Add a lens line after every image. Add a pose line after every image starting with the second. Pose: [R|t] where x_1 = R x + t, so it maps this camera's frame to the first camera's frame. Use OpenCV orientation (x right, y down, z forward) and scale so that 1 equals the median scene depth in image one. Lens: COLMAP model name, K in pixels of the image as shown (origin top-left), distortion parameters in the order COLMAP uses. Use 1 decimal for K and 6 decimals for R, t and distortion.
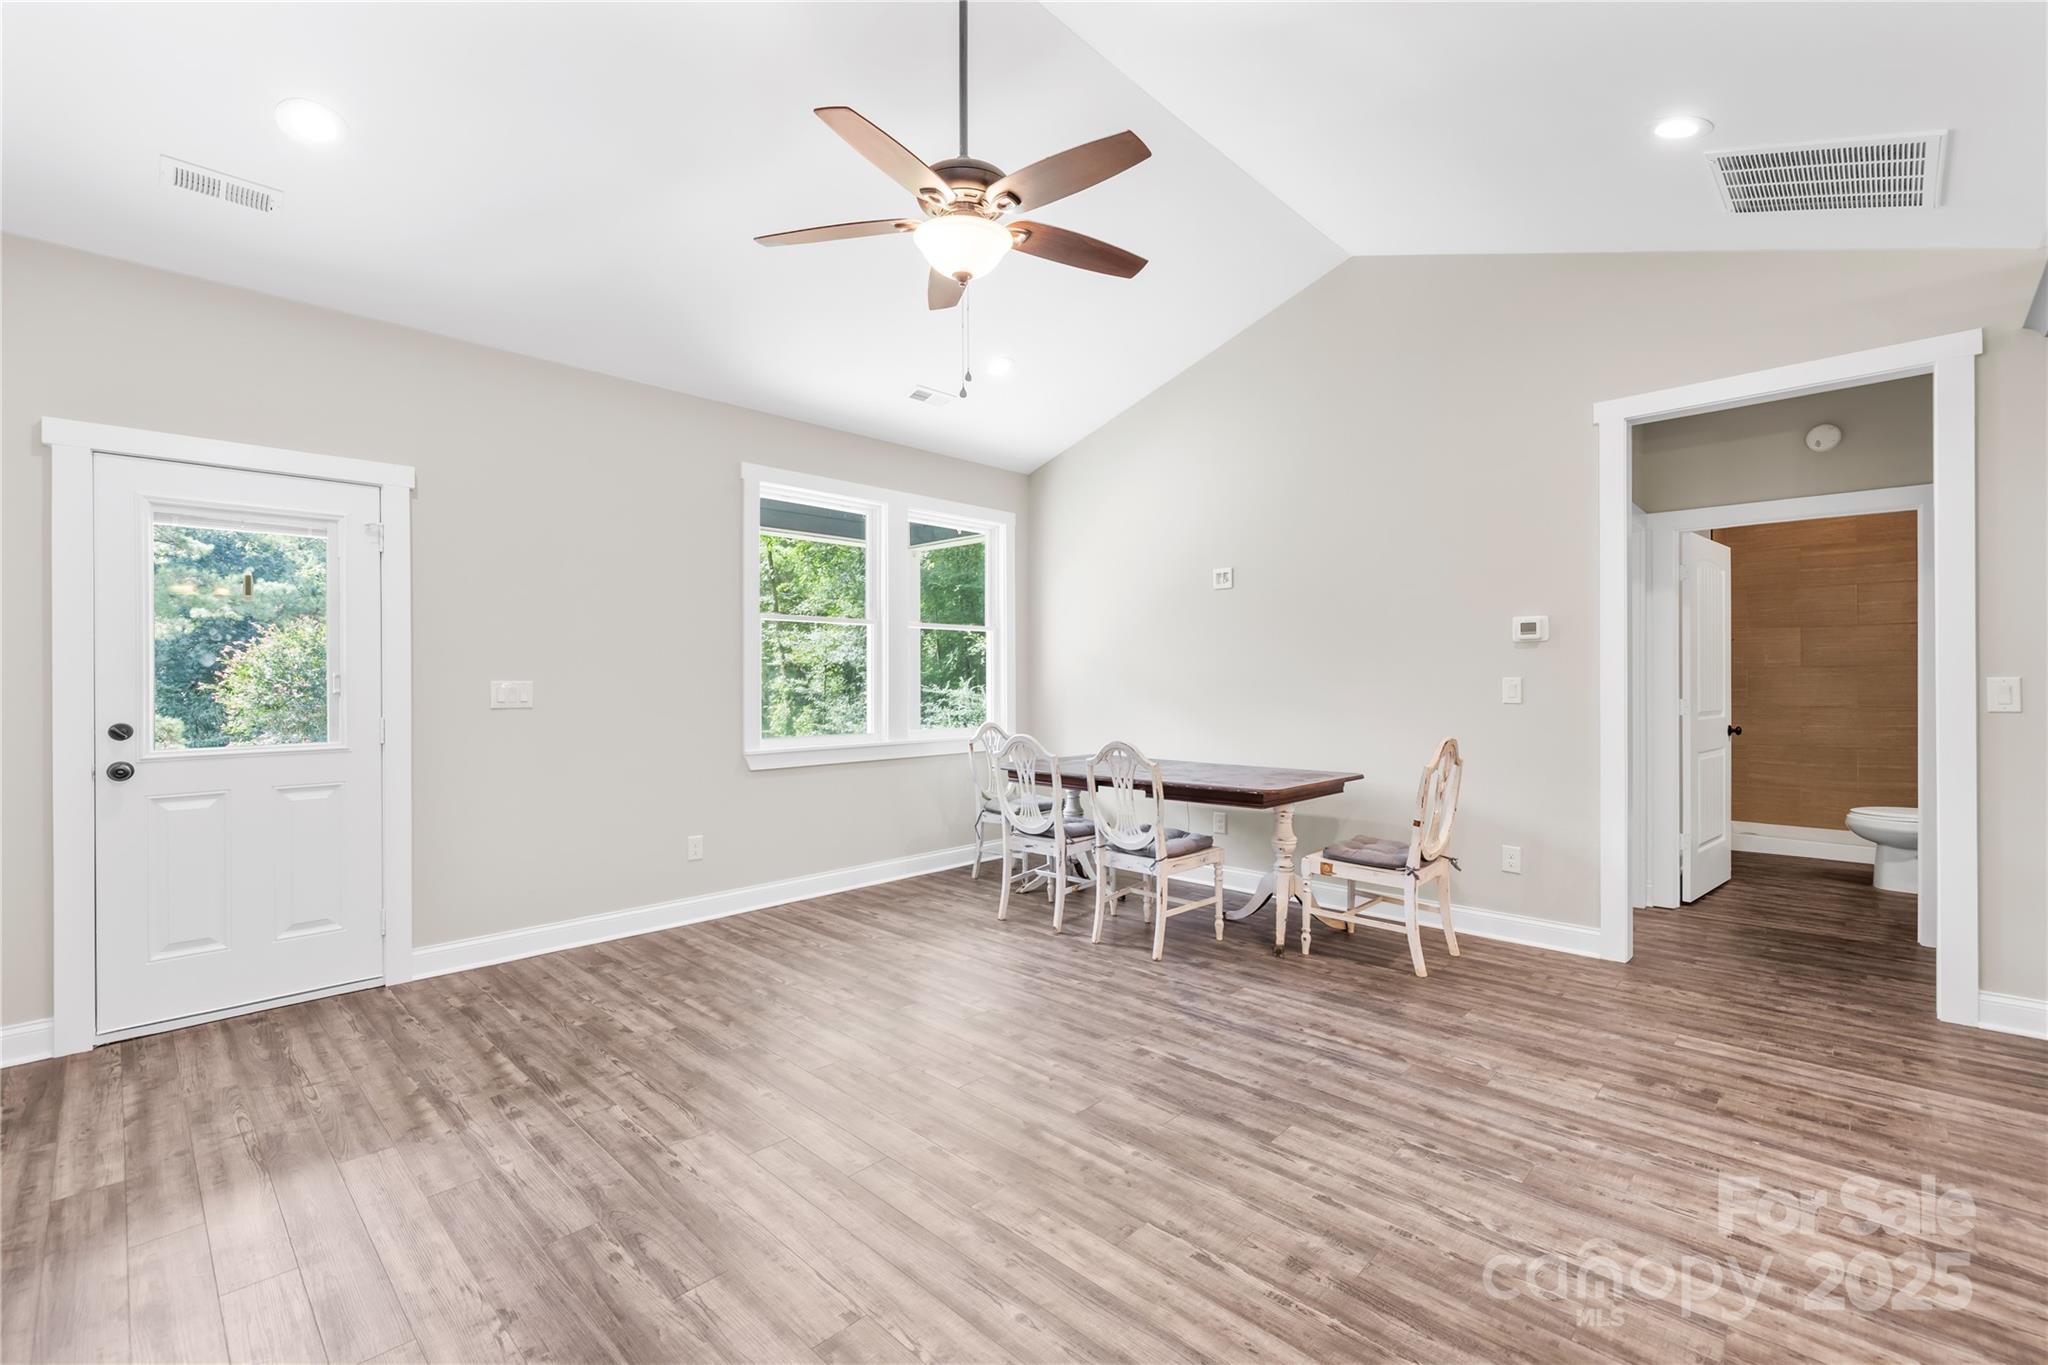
lens RADIAL K [[858.3, 0, 1024.0], [0, 858.3, 682.5], [0, 0, 1]] dist [0.000982, 0.000132]
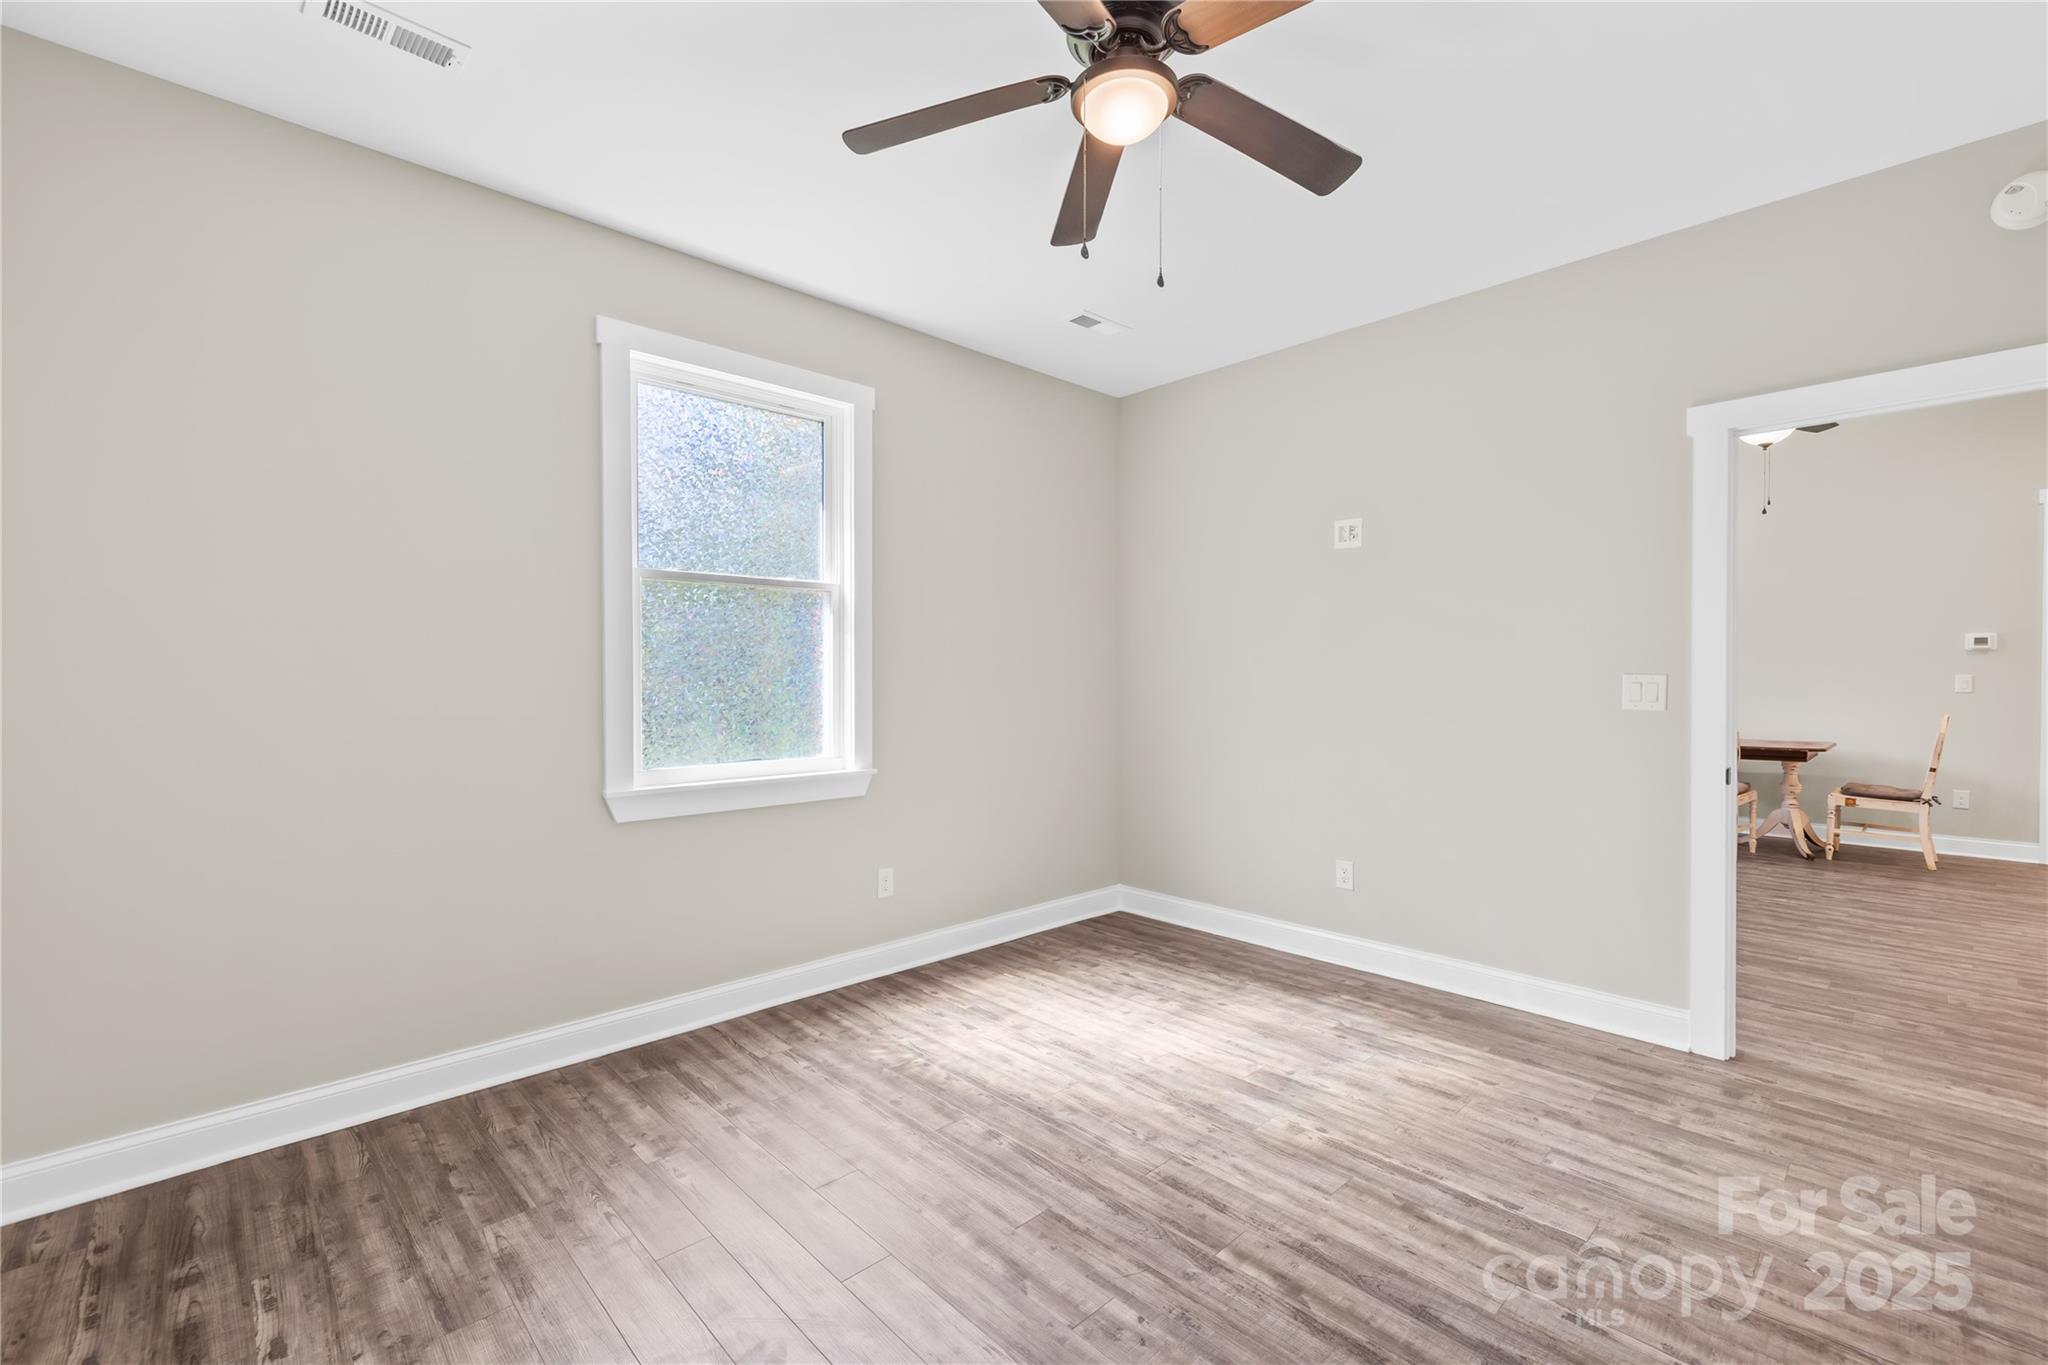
lens RADIAL K [[875.1, 0, 1062.6], [0, 875.1, 687.5], [0, 0, 1]] dist [0.002529, 0.000230]
pose [[0.999861, 0.005464, -0.015723, -1.171053], [-0.005307, 0.999936, 0.010024, 0.011249], [0.015776, -0.009939, 0.999826, -0.641563]]
